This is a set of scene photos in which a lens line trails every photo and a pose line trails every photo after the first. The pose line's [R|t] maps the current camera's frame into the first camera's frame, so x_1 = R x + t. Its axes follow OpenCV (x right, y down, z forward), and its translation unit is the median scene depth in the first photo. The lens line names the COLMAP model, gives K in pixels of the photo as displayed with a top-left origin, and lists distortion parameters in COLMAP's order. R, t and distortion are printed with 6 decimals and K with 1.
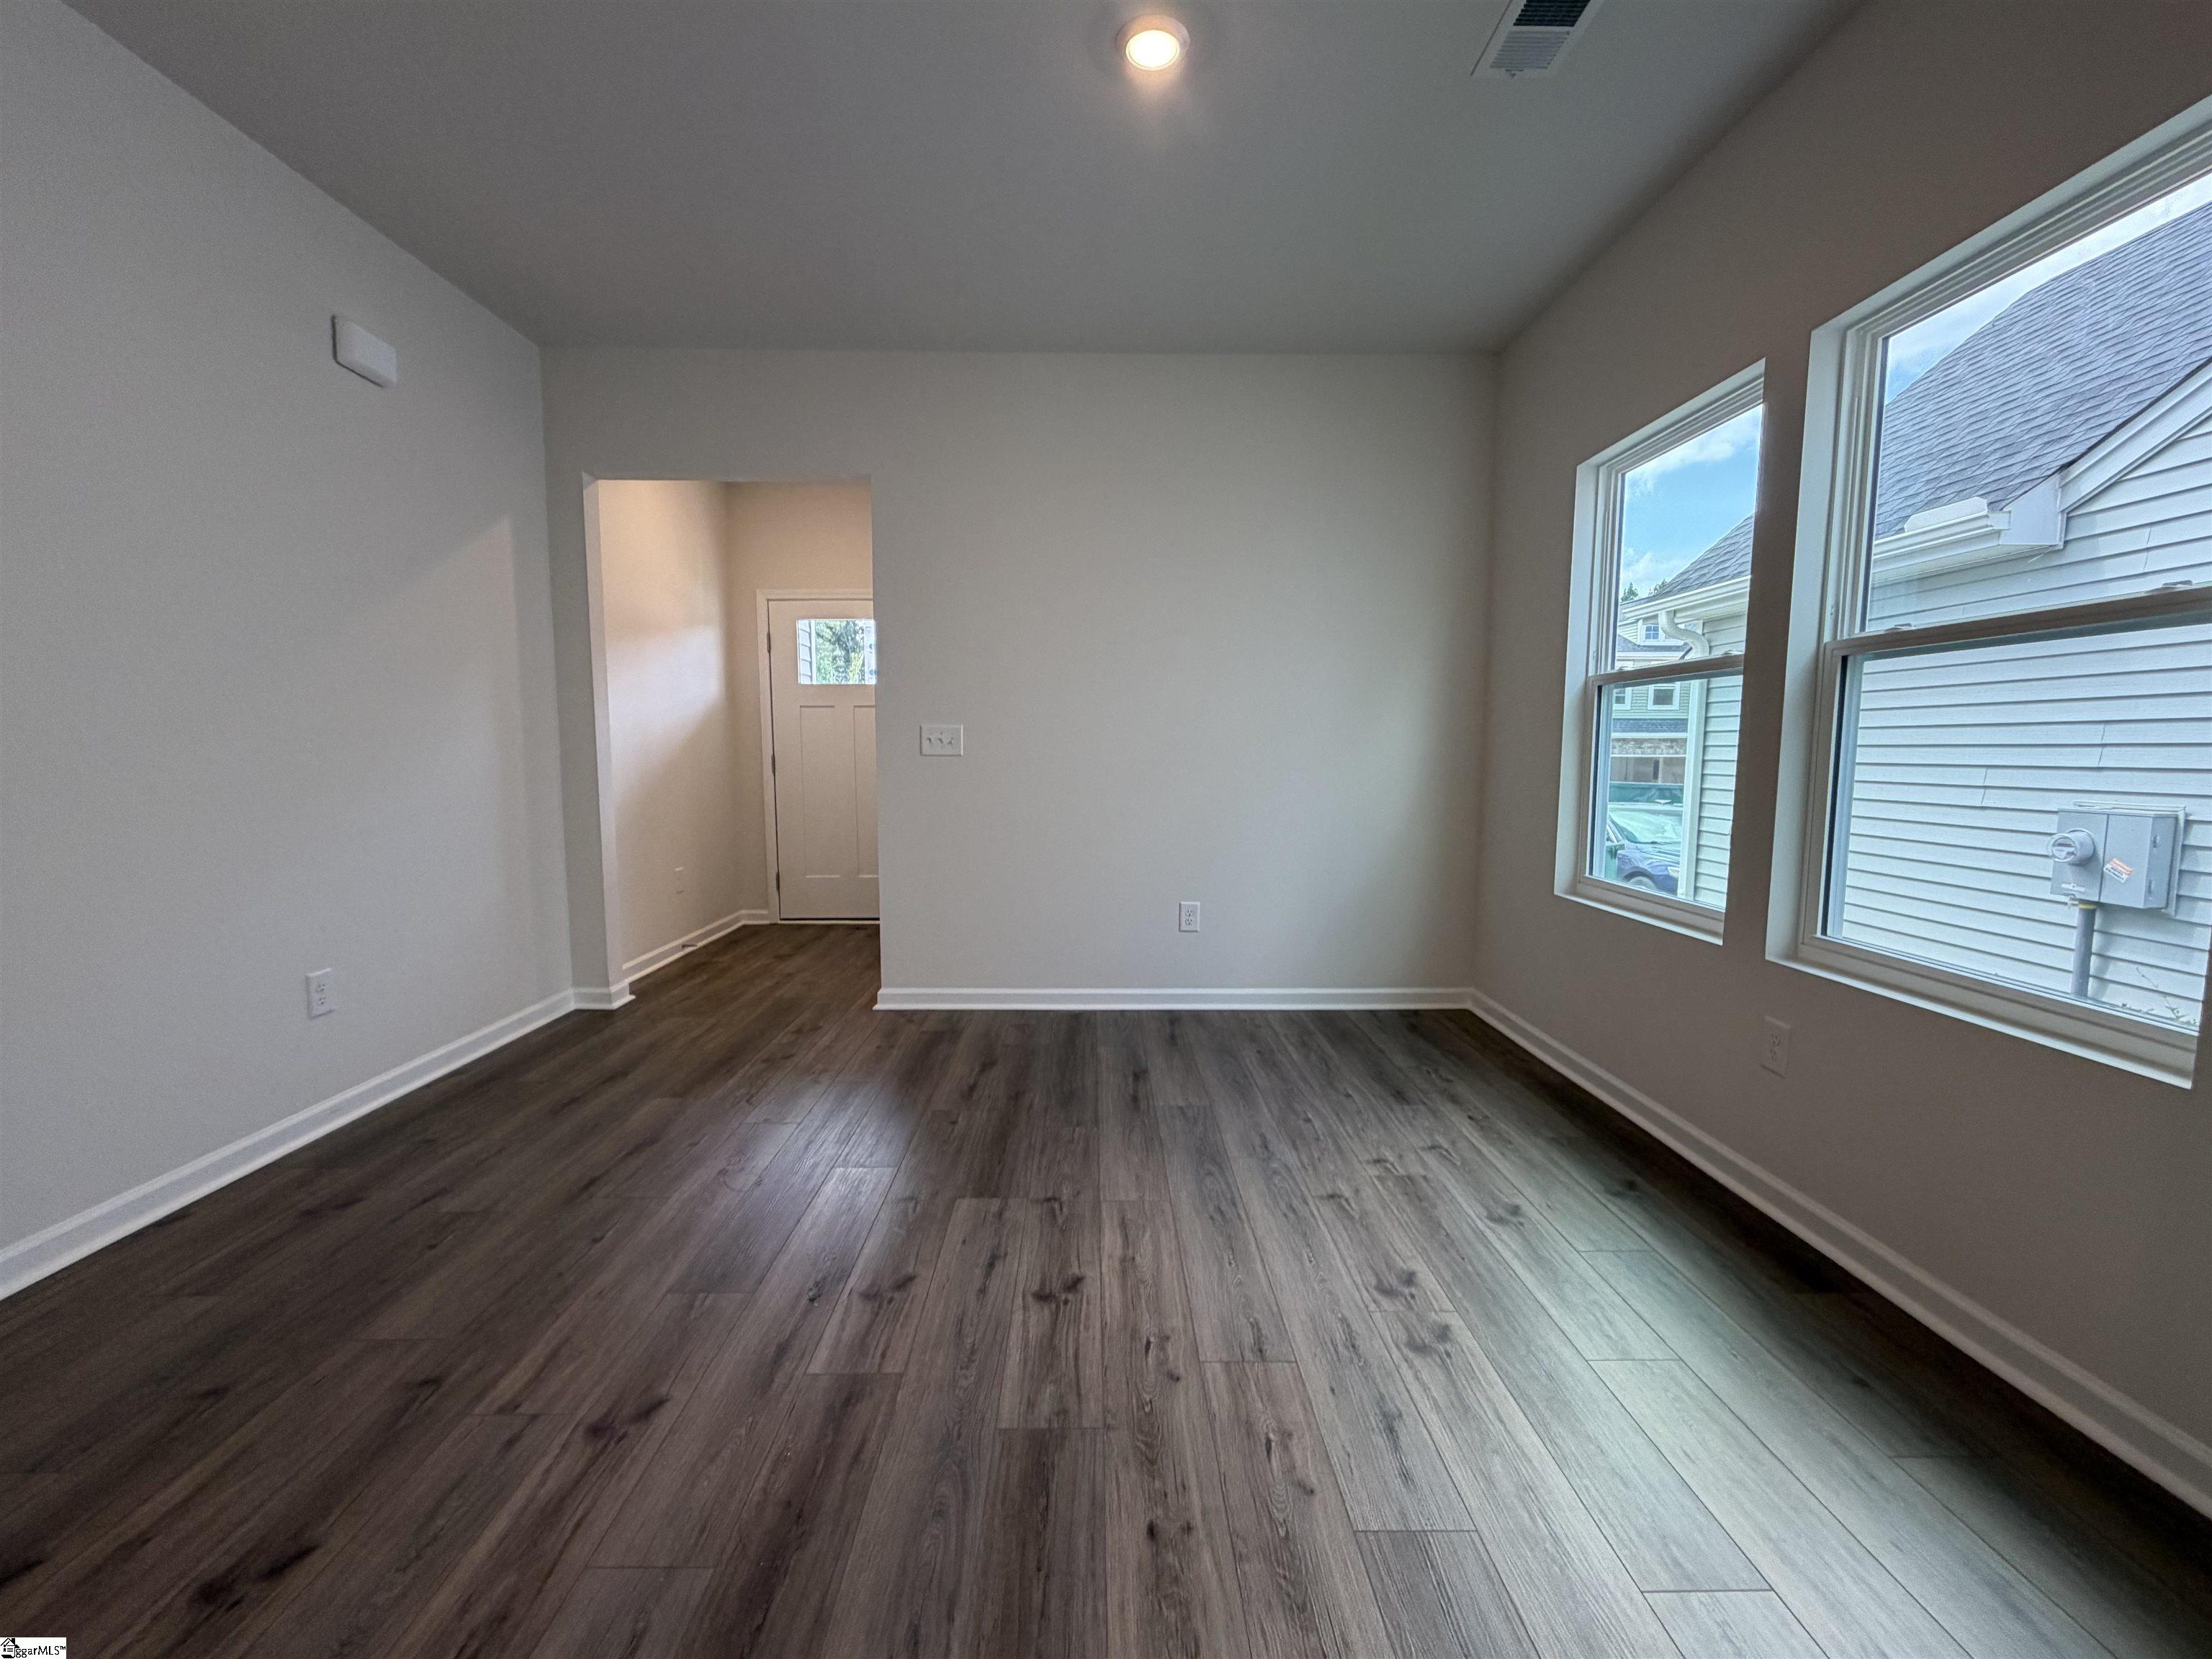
lens RADIAL K [[880.0, 0, 1099.1], [0, 880.0, 831.8], [0, 0, 1]] dist [0.000998, 0.000360]
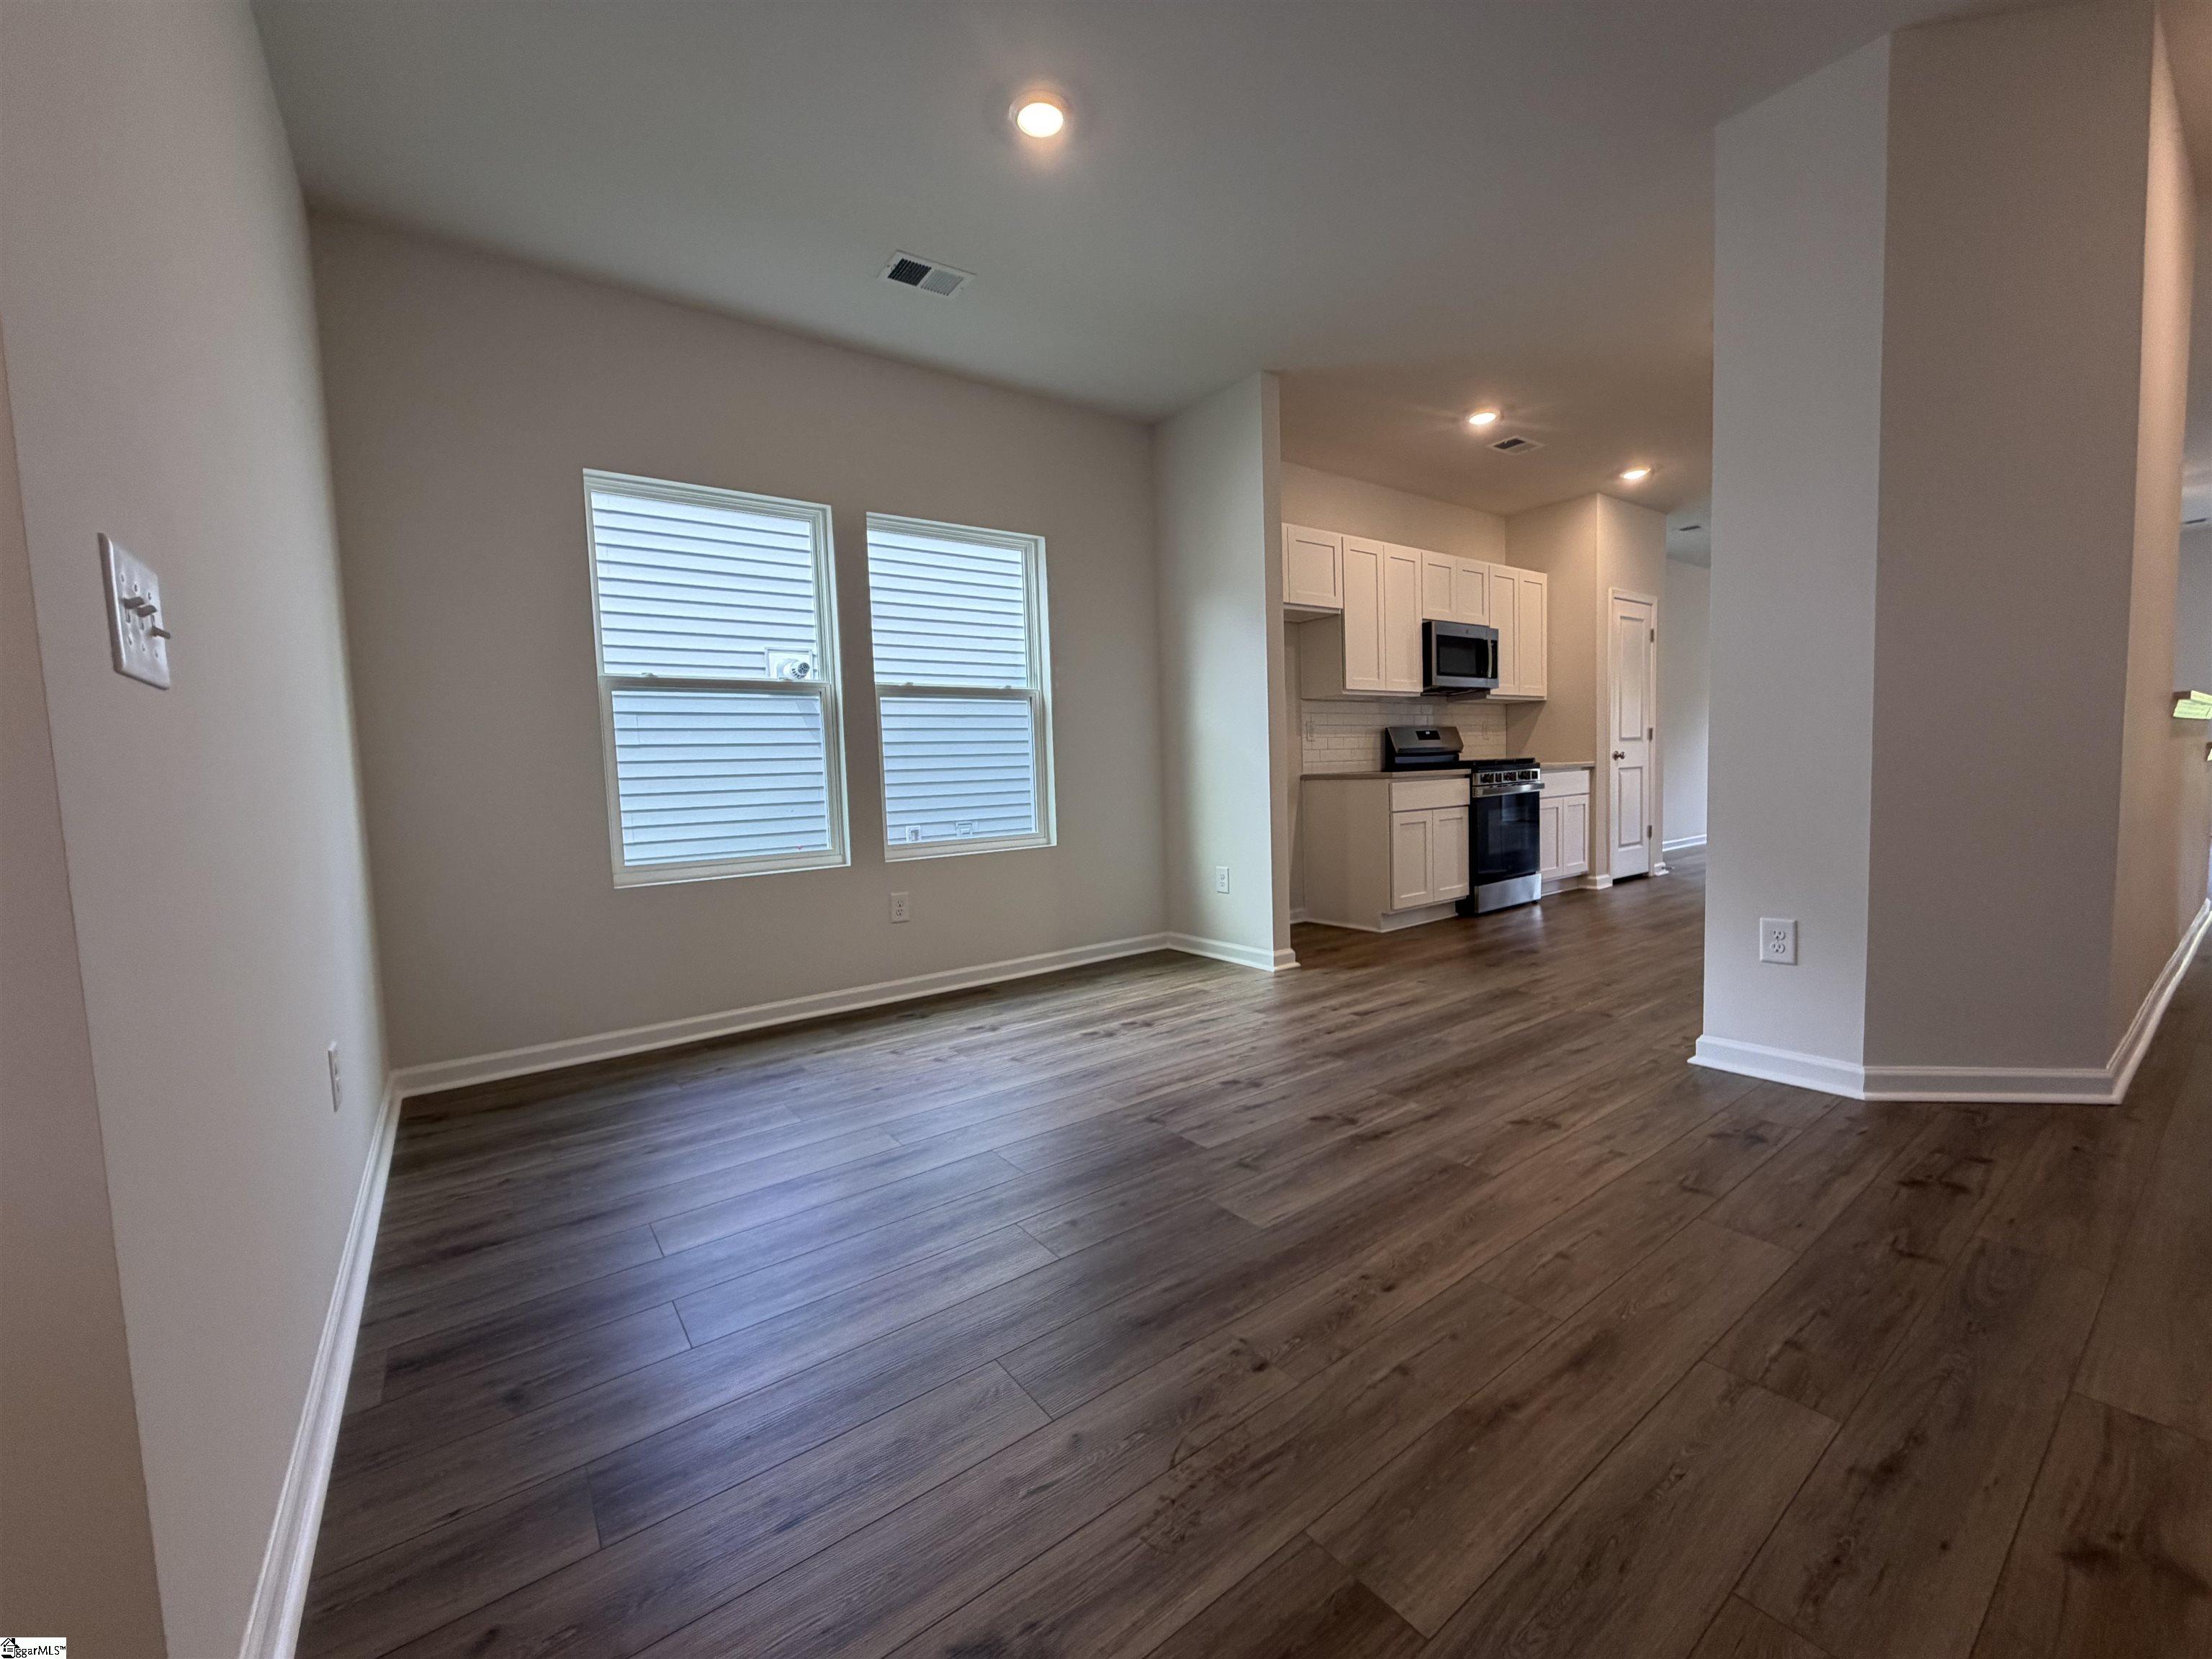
lens RADIAL K [[880.0, 0, 1099.1], [0, 880.0, 831.8], [0, 0, 1]] dist [0.000998, 0.000360]
pose [[-0.565896, -0.037790, 0.823610, -1.101848], [0.112265, 0.986113, 0.122382, -0.095328], [-0.816797, 0.161718, -0.553795, 1.947075]]
